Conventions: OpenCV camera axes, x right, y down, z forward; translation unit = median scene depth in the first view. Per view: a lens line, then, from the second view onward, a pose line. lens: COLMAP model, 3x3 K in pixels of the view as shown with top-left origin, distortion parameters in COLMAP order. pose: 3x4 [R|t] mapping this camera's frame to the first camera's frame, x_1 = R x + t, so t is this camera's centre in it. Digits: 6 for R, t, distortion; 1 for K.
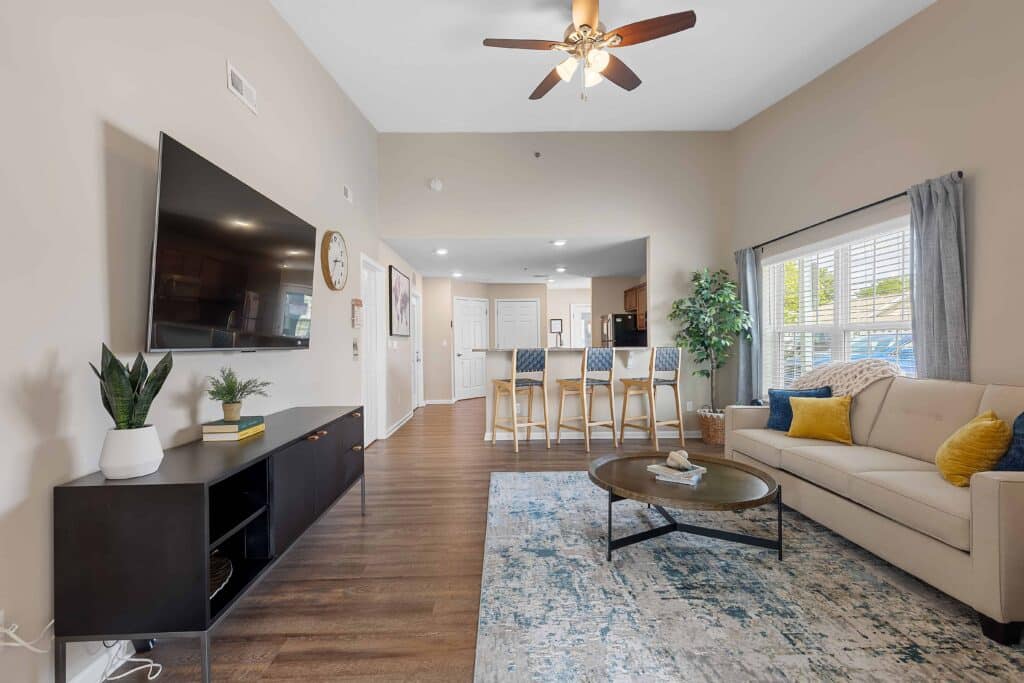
lens RADIAL K [[469.4, 0, 509.3], [0, 469.4, 342.3], [0, 0, 1]] dist [0.002057, 0.000632]
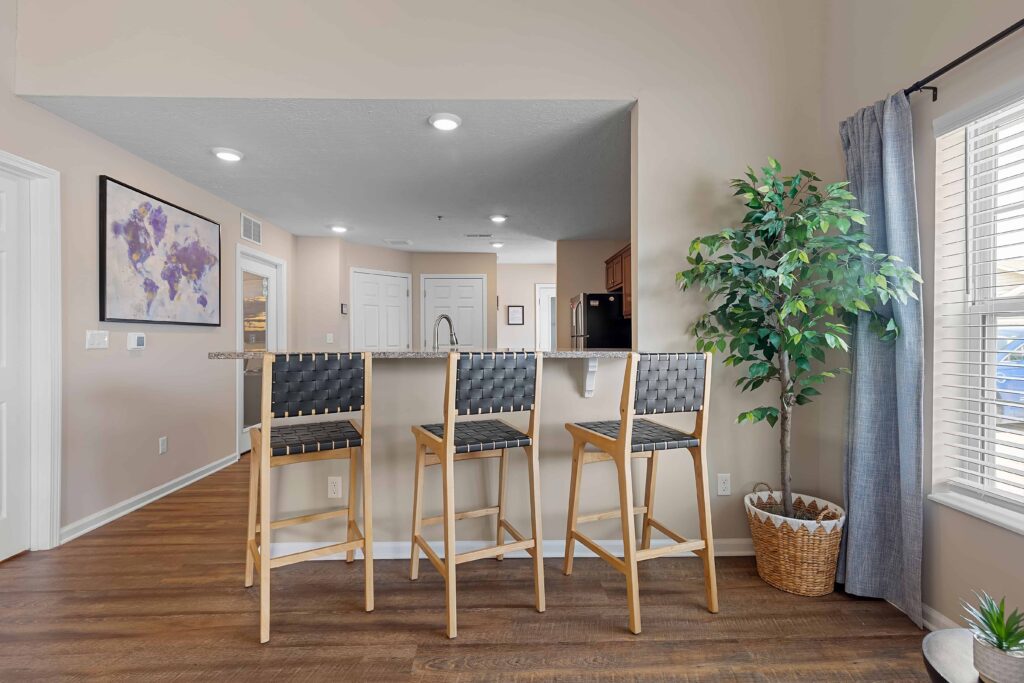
lens RADIAL K [[469.4, 0, 512.5], [0, 469.4, 339.3], [0, 0, 1]] dist [0.002057, 0.000632]
pose [[0.999952, 0.007652, 0.006107, 0.182063], [-0.007668, 0.999967, 0.002530, 0.000163], [-0.006088, -0.002576, 0.999978, 0.564453]]
